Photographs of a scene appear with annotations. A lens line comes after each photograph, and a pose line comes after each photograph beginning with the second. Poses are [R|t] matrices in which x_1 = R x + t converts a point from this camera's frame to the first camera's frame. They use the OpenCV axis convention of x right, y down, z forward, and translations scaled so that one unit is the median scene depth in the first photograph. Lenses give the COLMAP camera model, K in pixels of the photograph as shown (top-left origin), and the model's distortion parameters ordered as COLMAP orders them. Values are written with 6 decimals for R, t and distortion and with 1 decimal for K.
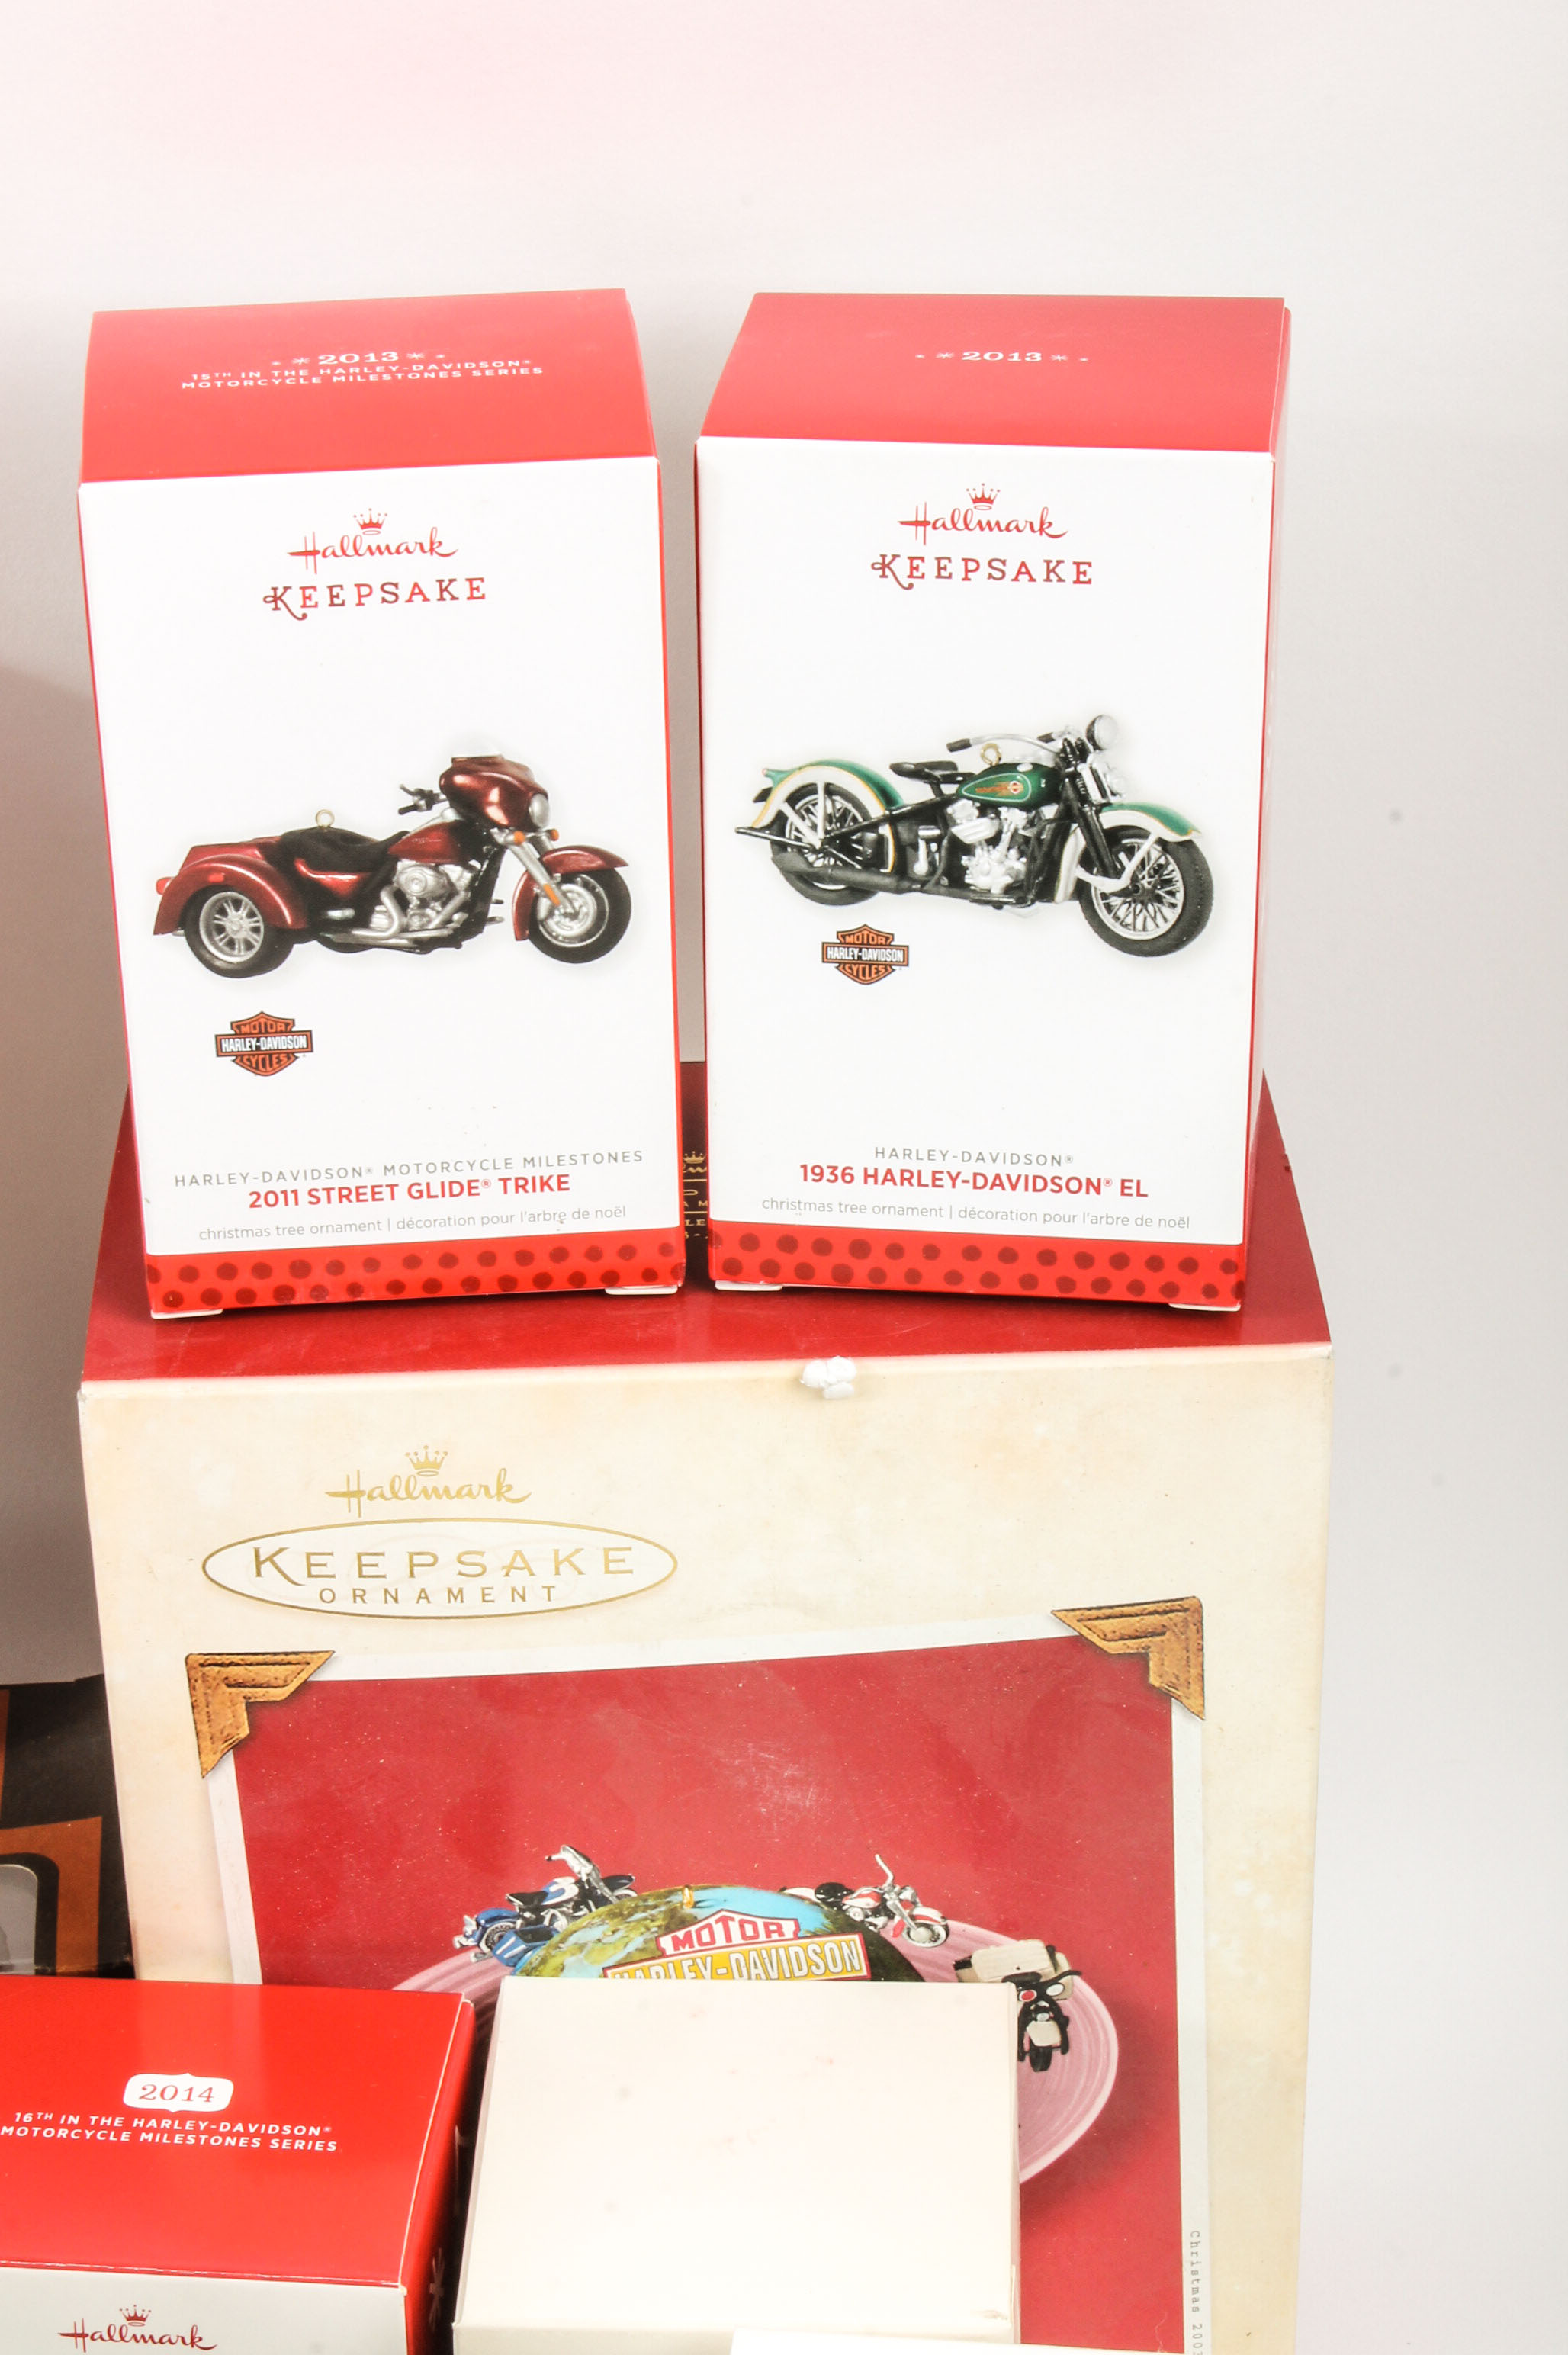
lens RADIAL K [[5008.1, 0, 778.4], [0, 5008.1, 1157.3], [0, 0, 1]] dist [0.057739, 0.000000]
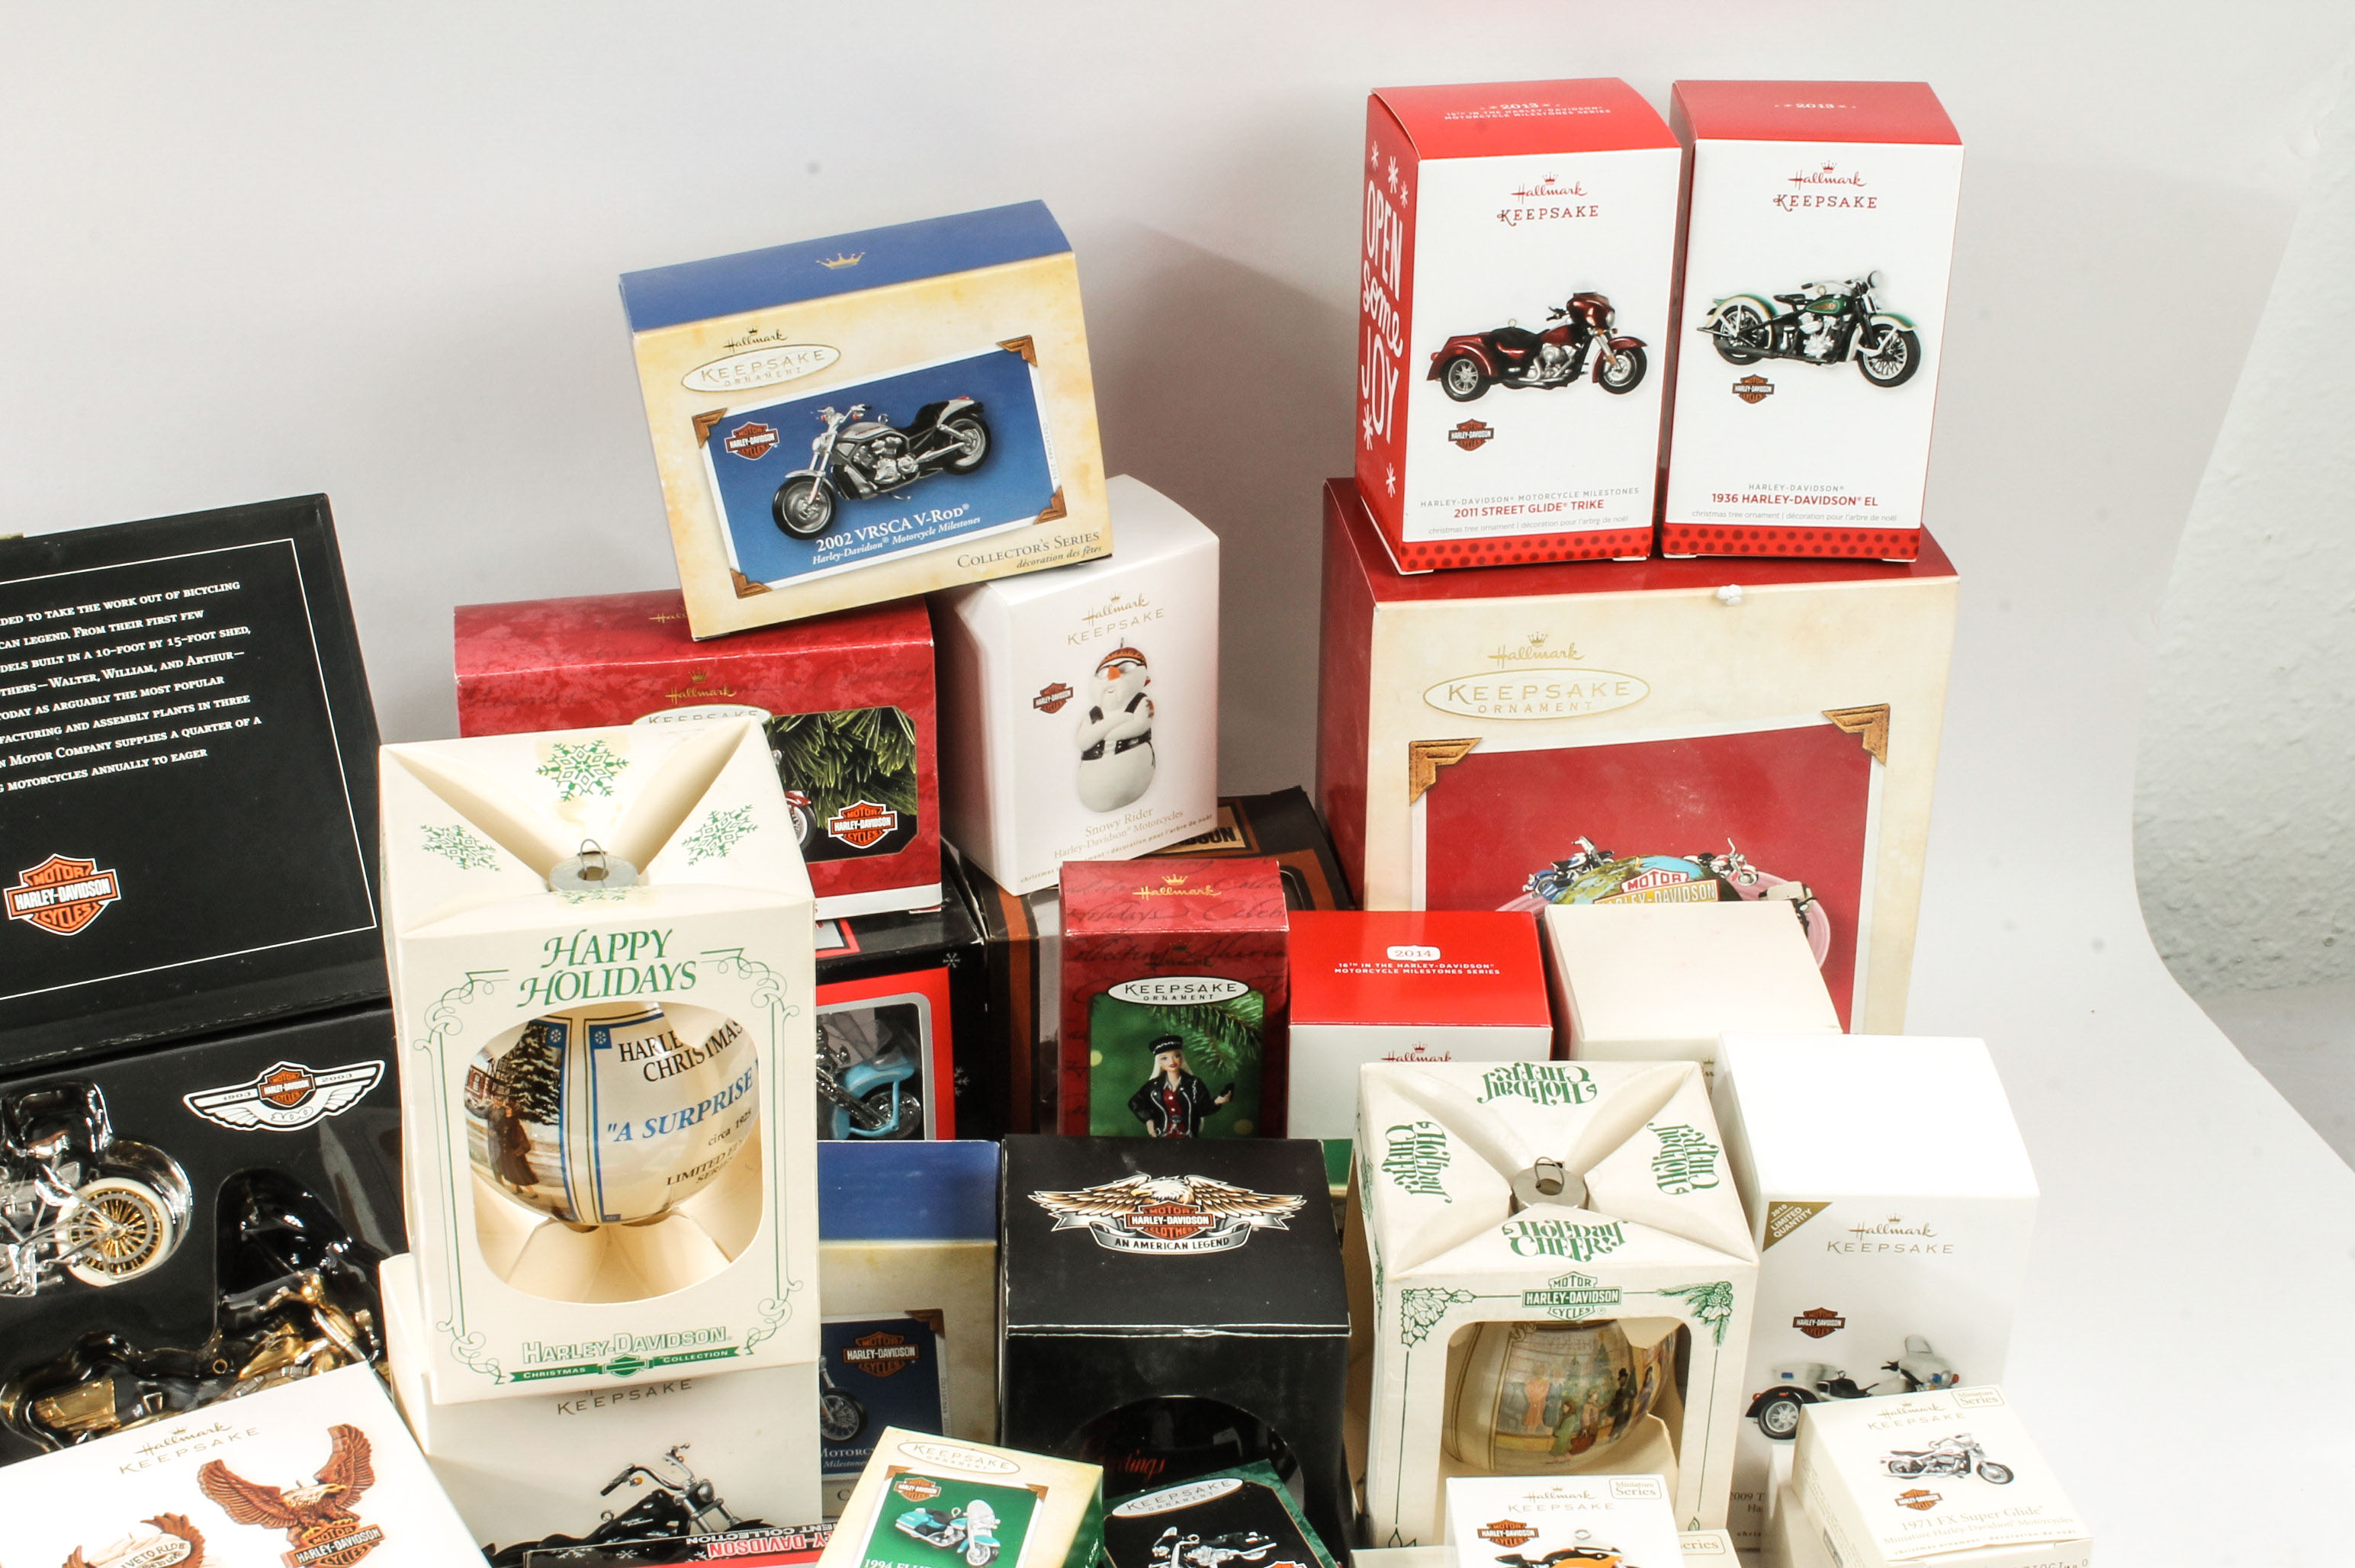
lens RADIAL K [[3443.0, 0, 1173.7], [0, 3443.0, 791.8], [0, 0, 1]] dist [-0.052182, 0.000000]
pose [[0.995027, -0.021896, 0.097173, -0.360763], [0.022479, 0.999735, -0.004904, 0.127553], [-0.097040, 0.007064, 0.995255, -0.404096]]
